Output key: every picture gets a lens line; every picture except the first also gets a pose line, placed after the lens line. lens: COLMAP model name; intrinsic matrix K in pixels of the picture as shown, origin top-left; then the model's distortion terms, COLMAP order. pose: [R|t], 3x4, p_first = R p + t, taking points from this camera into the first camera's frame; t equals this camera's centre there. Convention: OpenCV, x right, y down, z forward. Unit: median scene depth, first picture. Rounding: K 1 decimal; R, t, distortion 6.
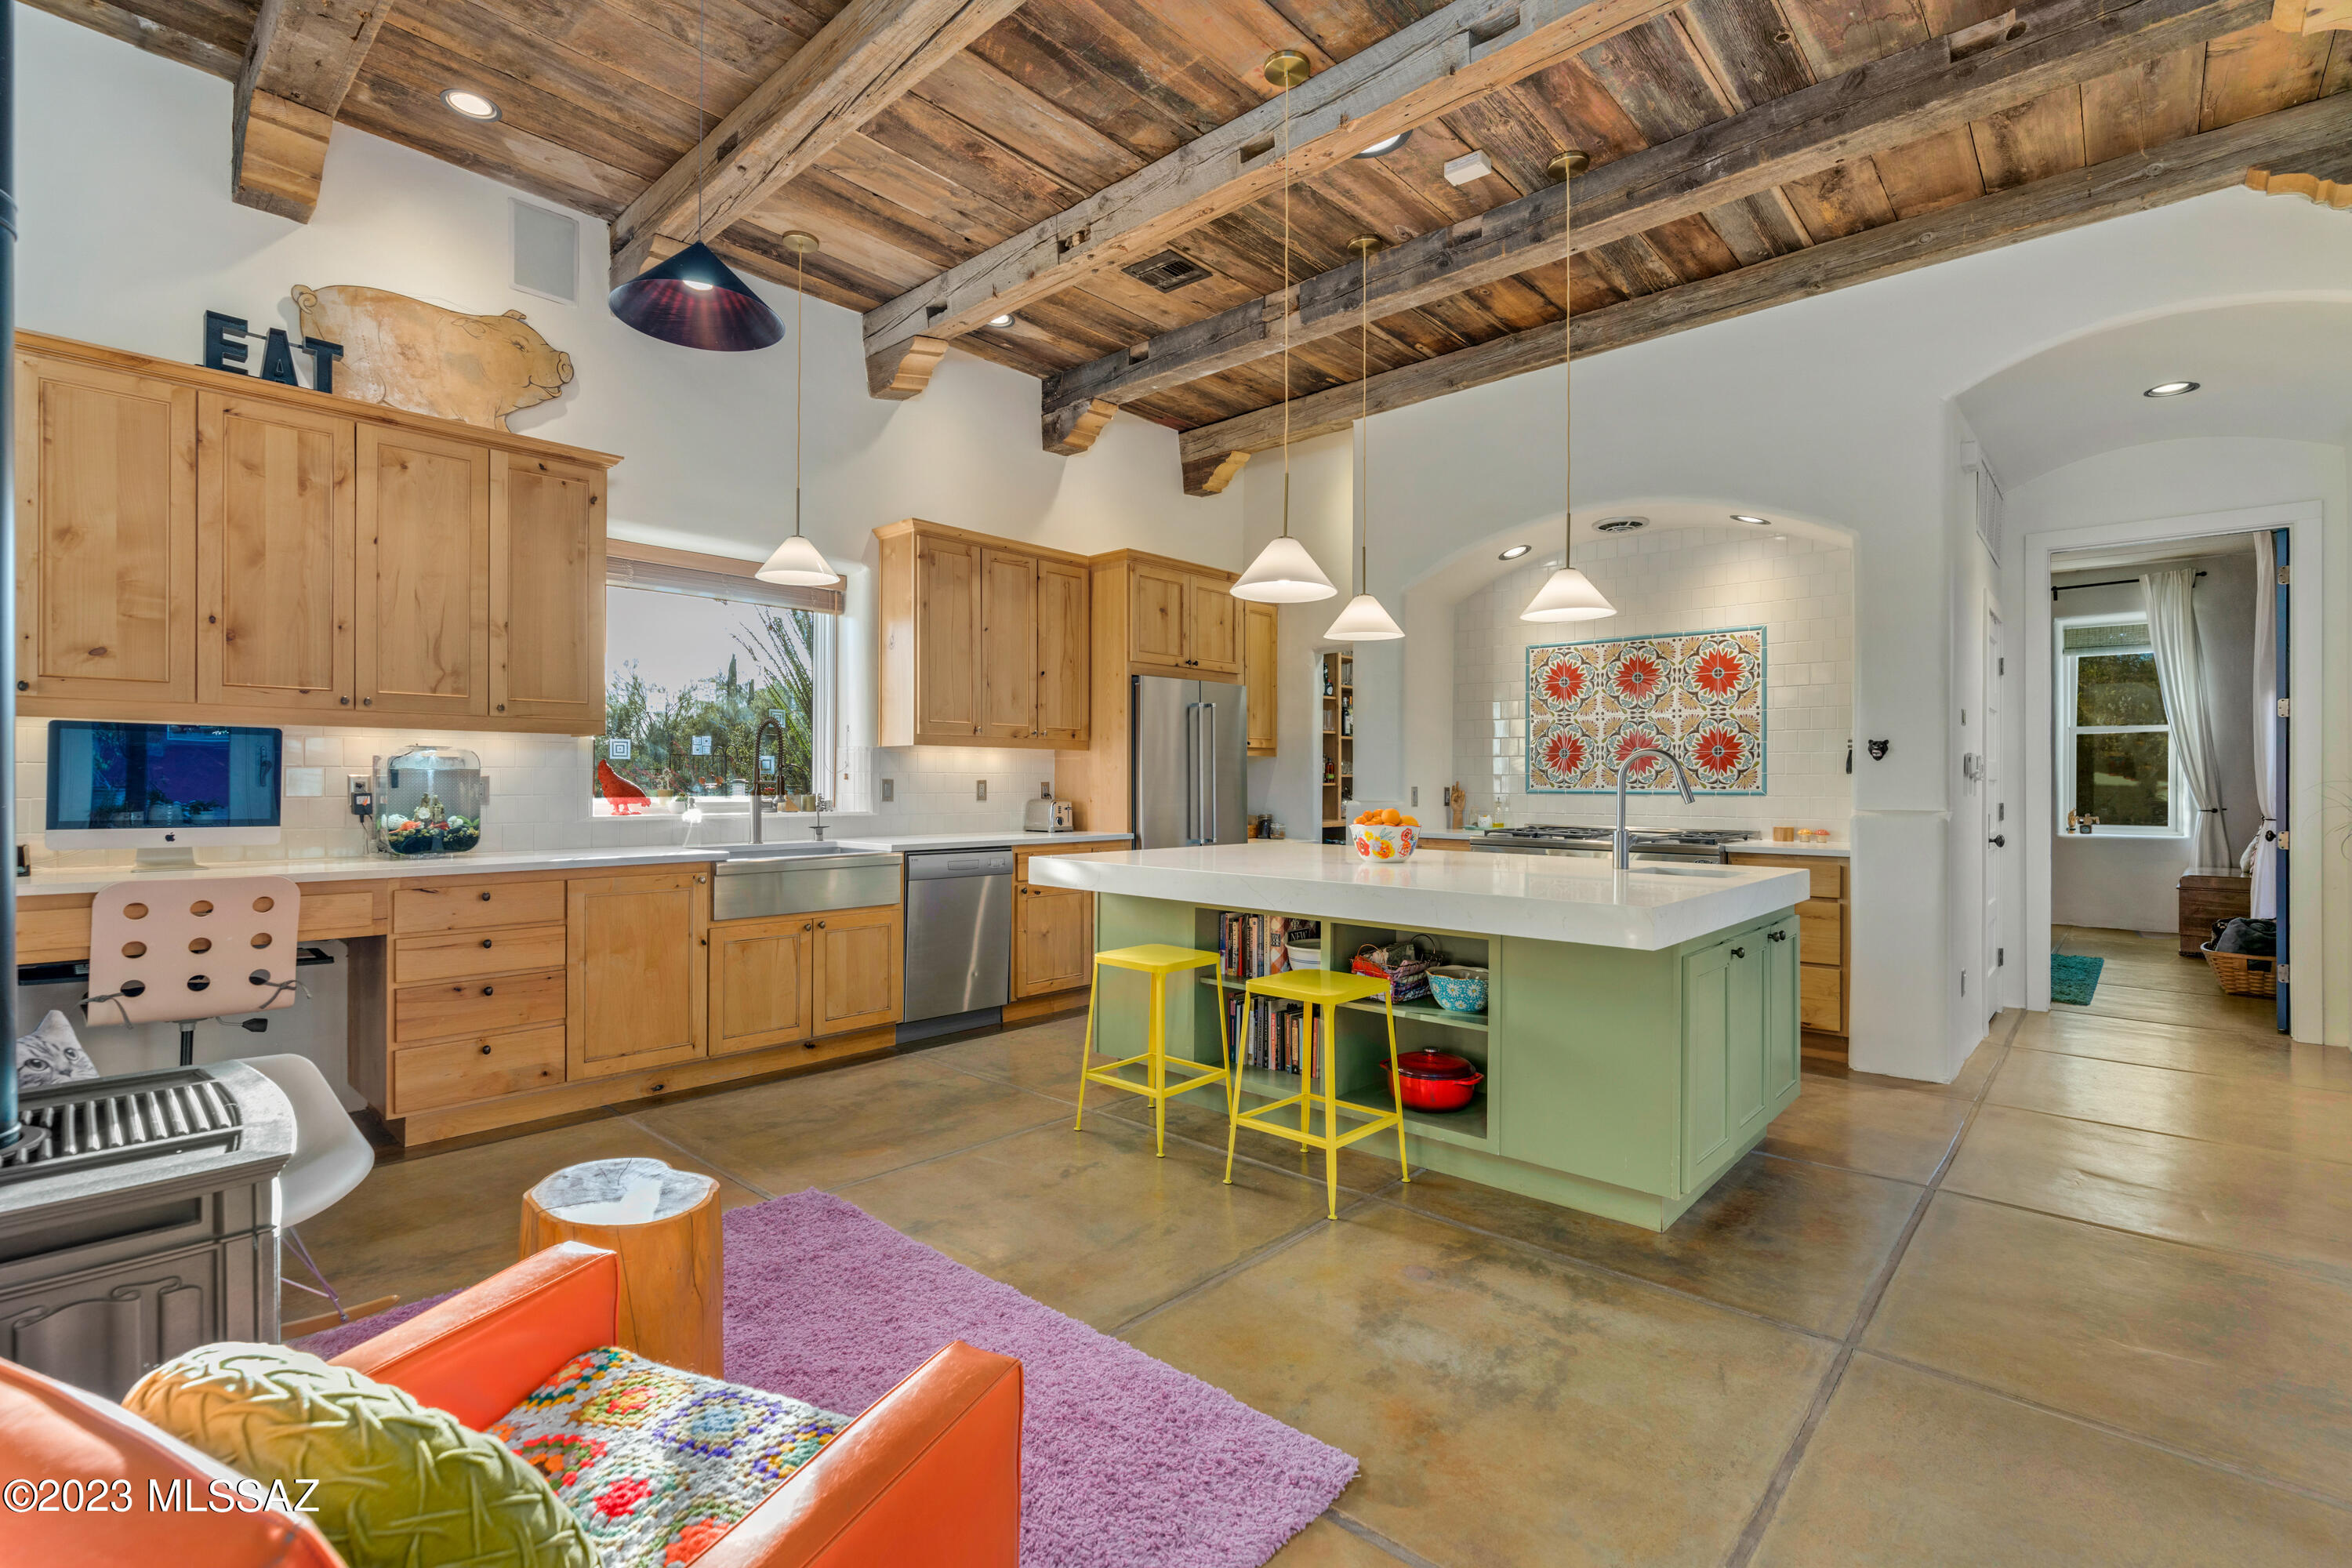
lens RADIAL K [[1082.9, 0, 1192.5], [0, 1082.9, 781.0], [0, 0, 1]] dist [-0.003837, 0.000702]
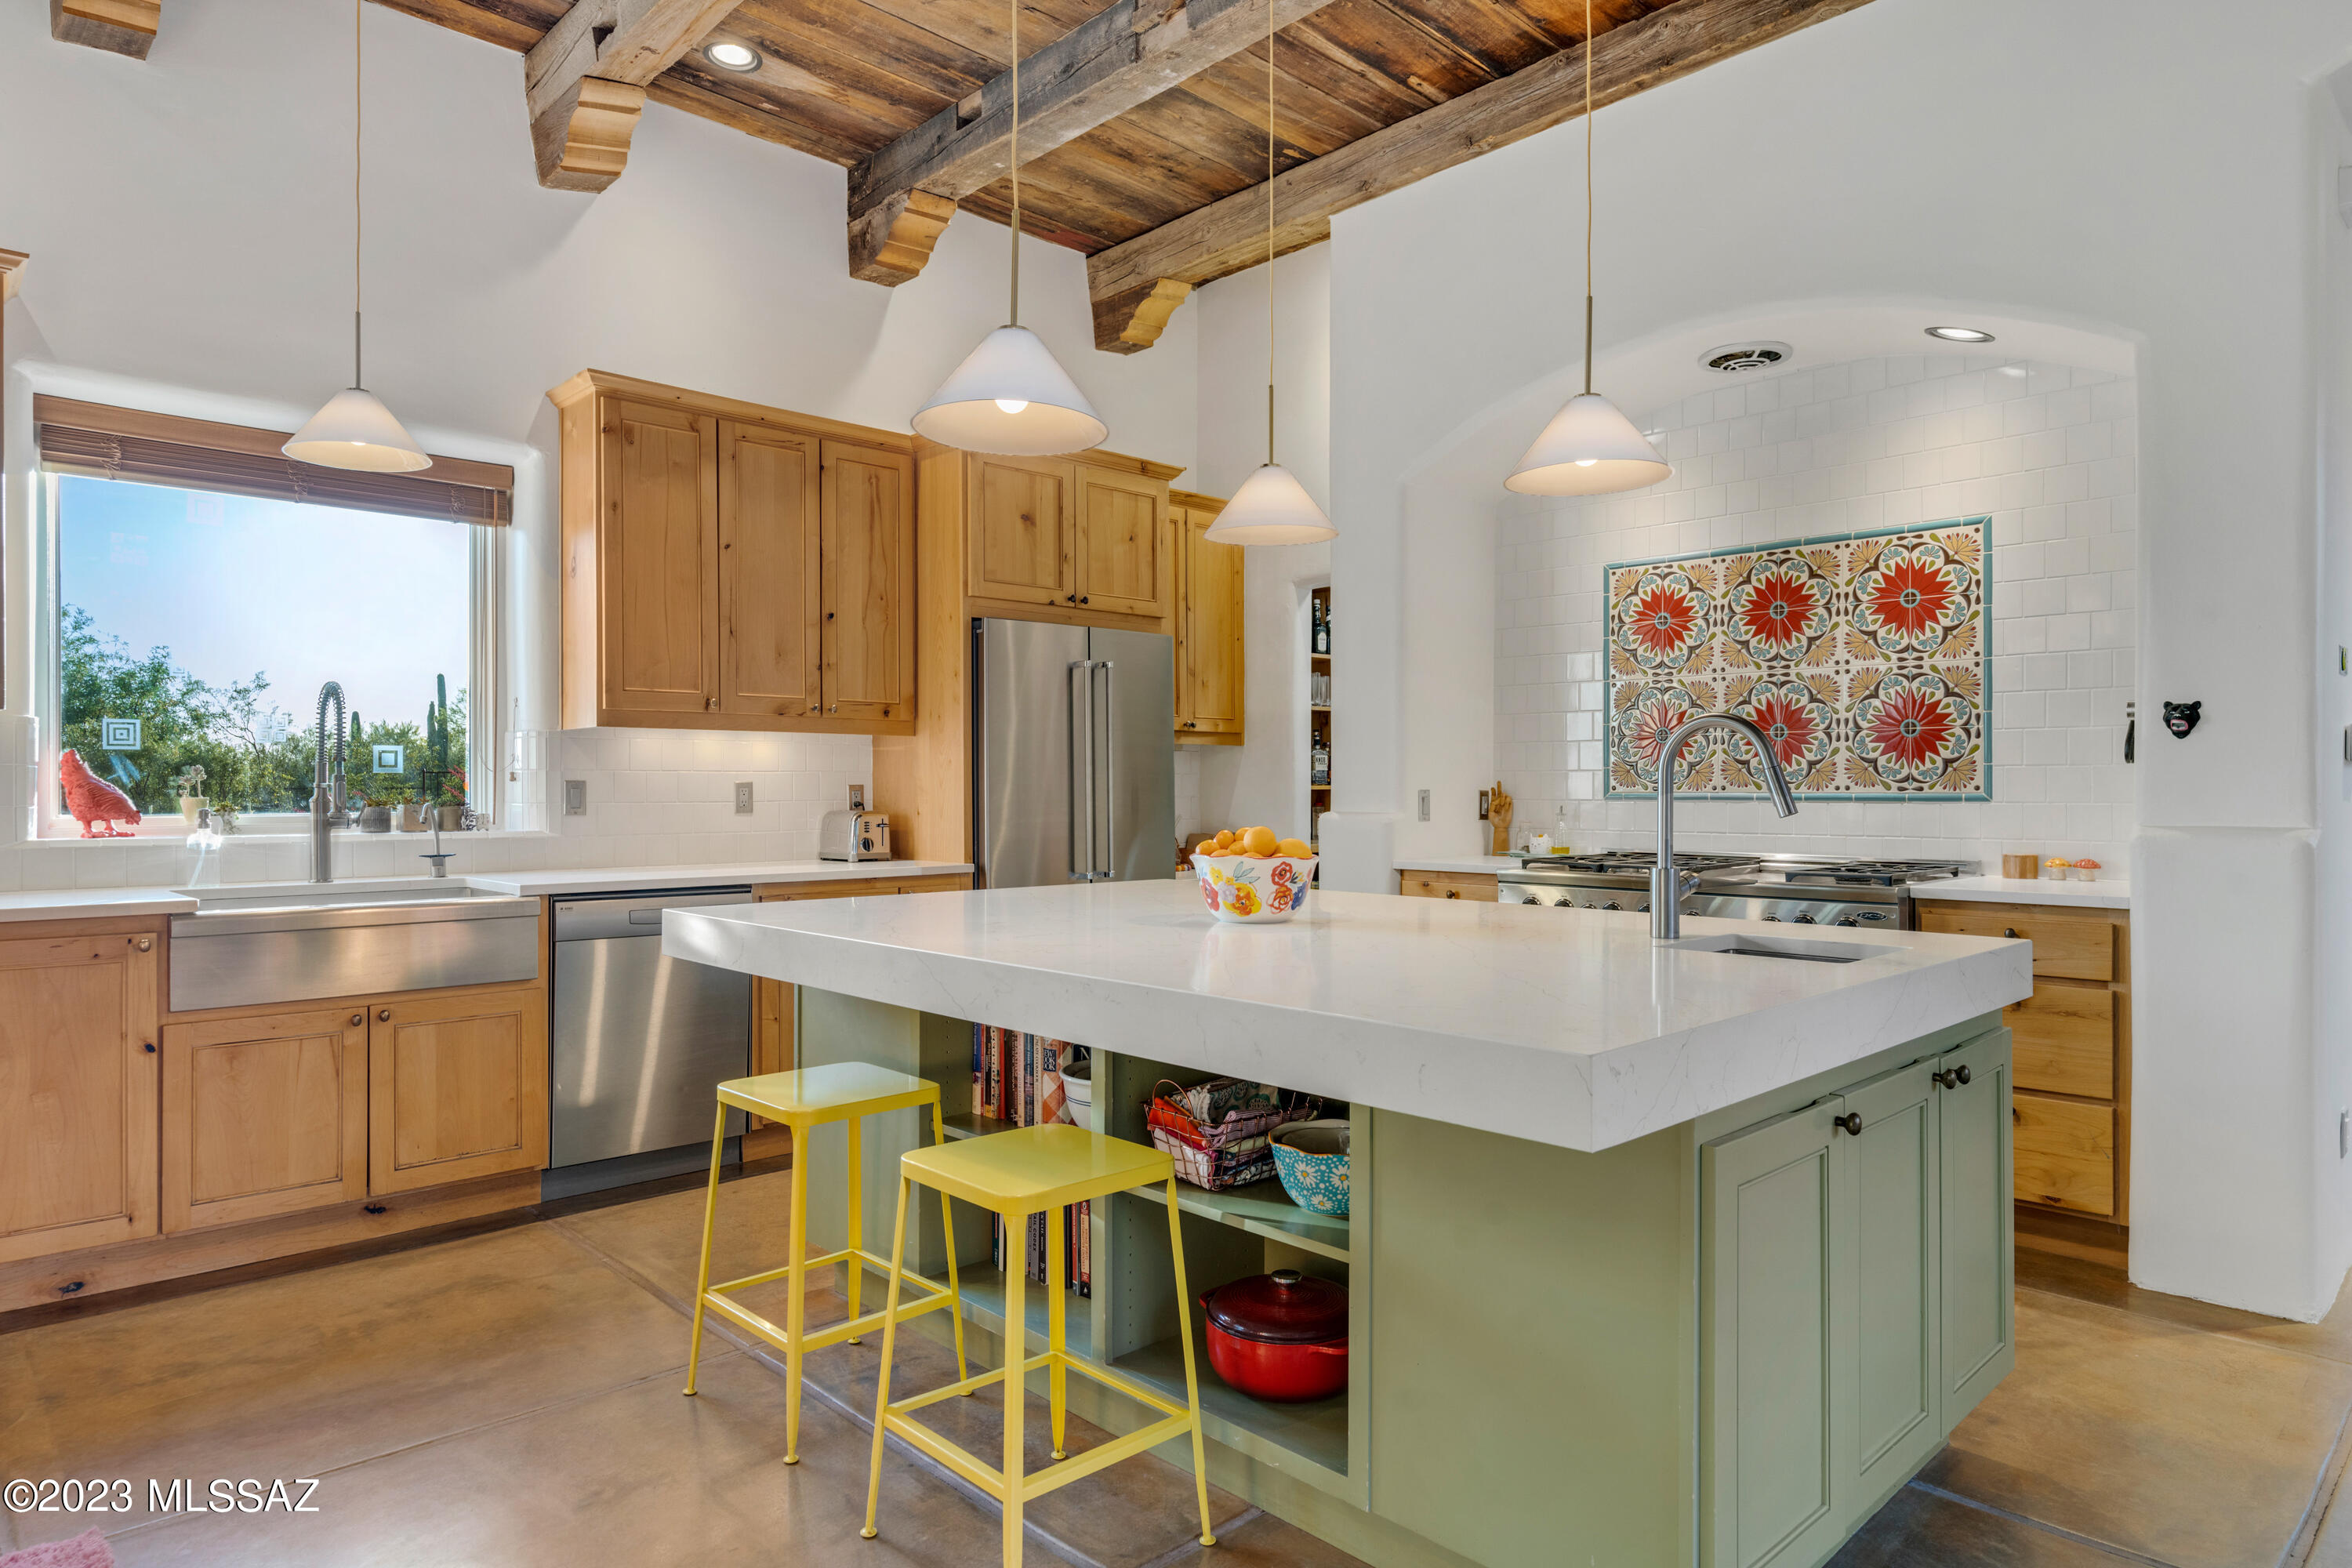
lens RADIAL K [[1390.6, 0, 1188.8], [0, 1390.6, 791.5], [0, 0, 1]] dist [0.000331, 0.000860]
pose [[0.997247, -0.003610, -0.074065, 0.148072], [0.003904, 0.999985, 0.003833, 0.003183], [0.074050, -0.004111, 0.997246, 0.205816]]
